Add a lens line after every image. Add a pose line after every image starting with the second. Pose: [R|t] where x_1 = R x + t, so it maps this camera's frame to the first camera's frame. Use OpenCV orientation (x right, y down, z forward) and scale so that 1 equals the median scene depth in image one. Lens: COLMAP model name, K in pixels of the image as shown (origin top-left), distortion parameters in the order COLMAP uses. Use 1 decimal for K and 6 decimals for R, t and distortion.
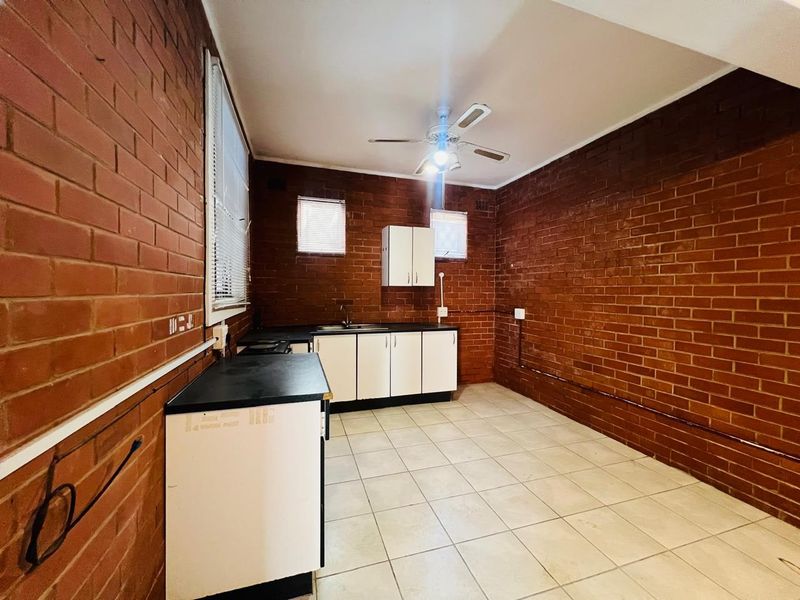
lens RADIAL K [[317.5, 0, 395.6], [0, 317.5, 297.7], [0, 0, 1]] dist [-0.006472, 0.000758]
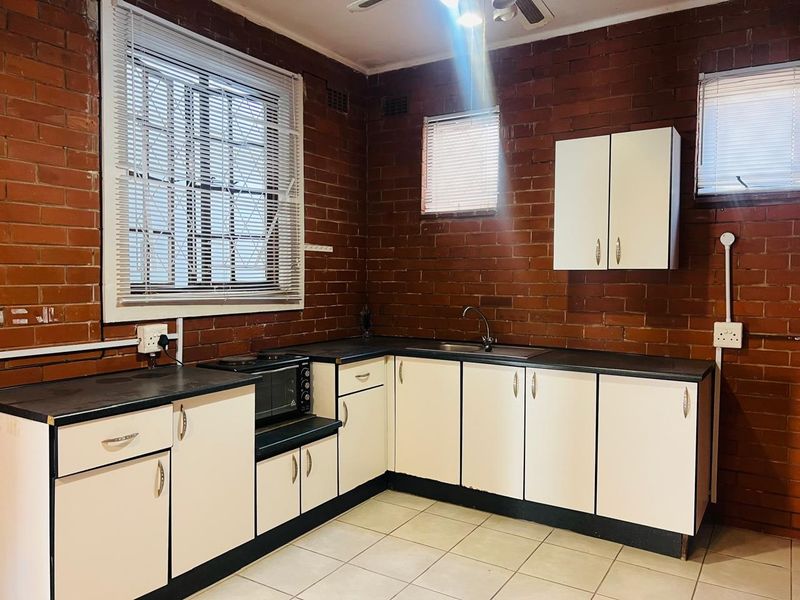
lens RADIAL K [[593.7, 0, 402.1], [0, 593.7, 300.4], [0, 0, 1]] dist [0.054896, -0.066623]
pose [[0.647948, 0.030072, -0.761091, 0.498874], [-0.016333, 0.999539, 0.025589, -0.010556], [0.761510, -0.004149, 0.648140, 0.244123]]
